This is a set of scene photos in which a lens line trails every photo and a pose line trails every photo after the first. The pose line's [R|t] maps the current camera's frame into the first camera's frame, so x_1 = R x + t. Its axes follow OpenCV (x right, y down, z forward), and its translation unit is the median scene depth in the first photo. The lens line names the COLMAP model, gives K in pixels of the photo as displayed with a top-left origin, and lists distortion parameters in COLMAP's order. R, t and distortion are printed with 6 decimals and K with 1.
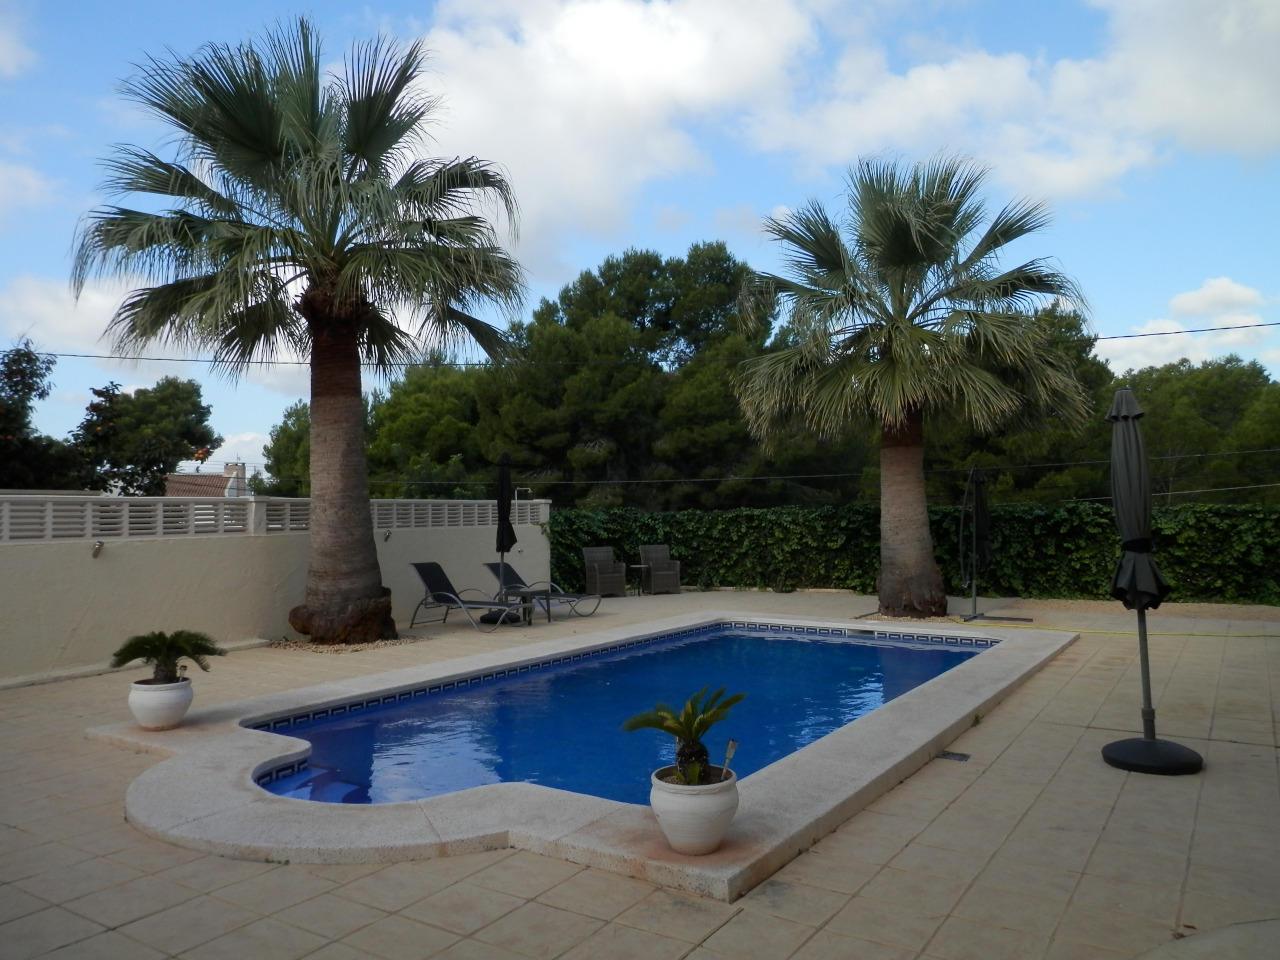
lens RADIAL K [[951.9, 0, 640.0], [0, 951.9, 480.0], [0, 0, 1]] dist [0.000512, -0.003133]
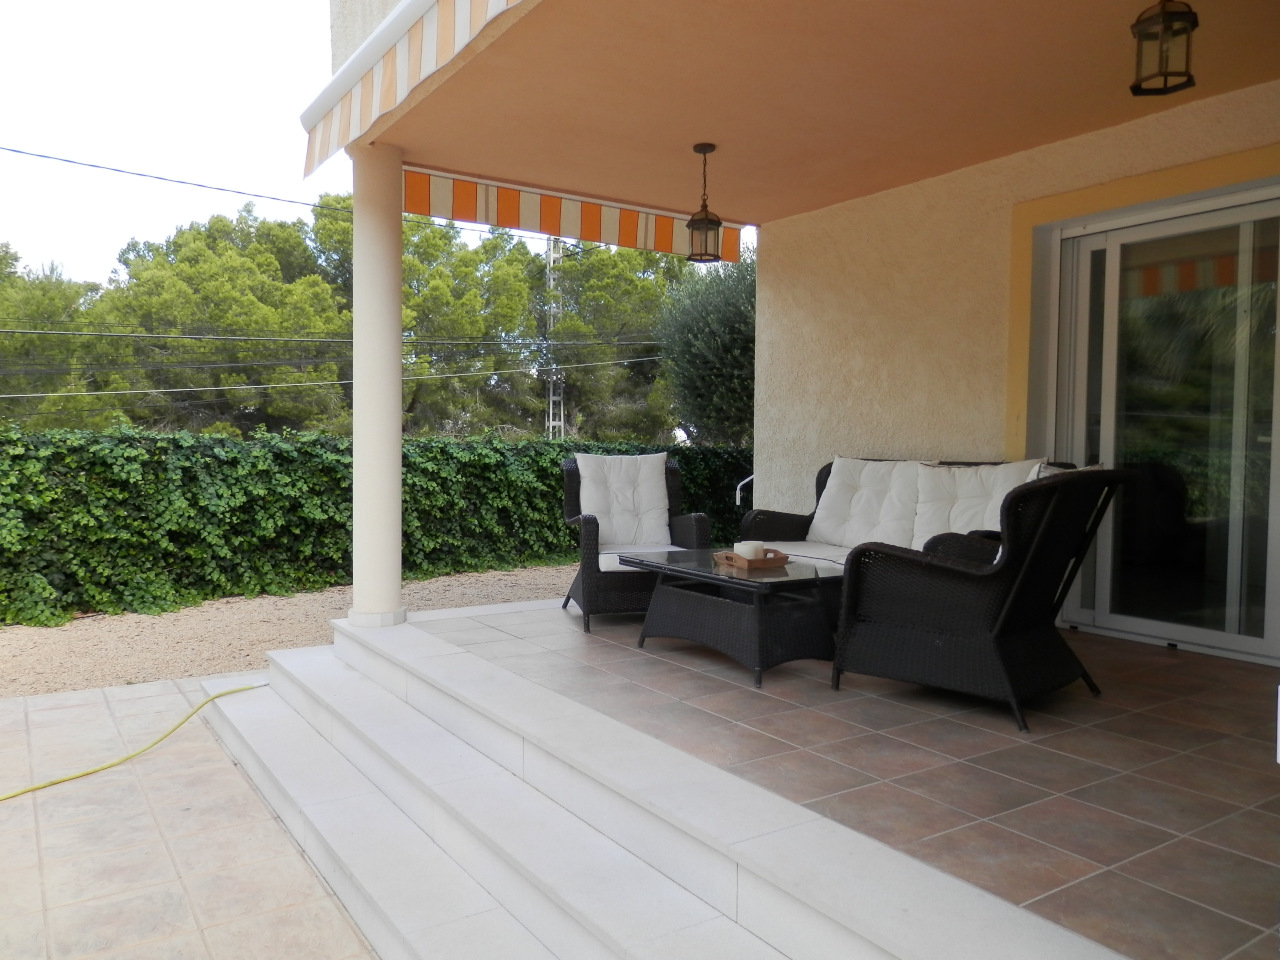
lens RADIAL K [[951.9, 0, 640.0], [0, 951.9, 480.0], [0, 0, 1]] dist [0.000512, -0.003133]
pose [[0.397082, -0.020858, 0.917546, 0.346105], [-0.041567, 0.998307, 0.040683, 0.020769], [-0.916841, -0.054294, 0.395543, 0.538577]]
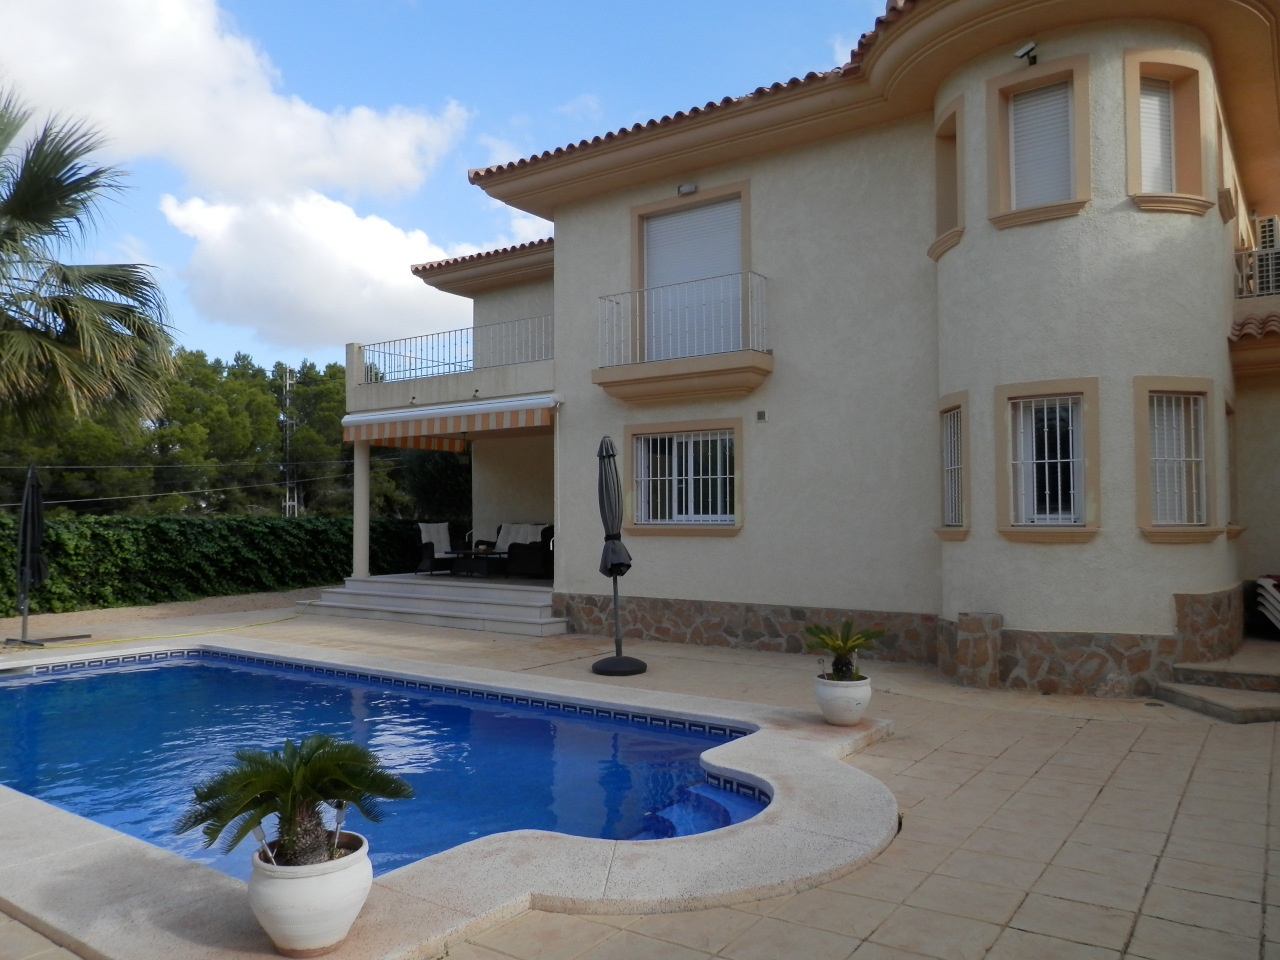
lens RADIAL K [[951.9, 0, 640.0], [0, 951.9, 480.0], [0, 0, 1]] dist [0.000512, -0.003133]
pose [[0.043042, 0.045952, 0.998016, -0.477077], [-0.027218, 0.998625, -0.044807, 0.019166], [-0.998702, -0.025235, 0.044233, 0.392339]]
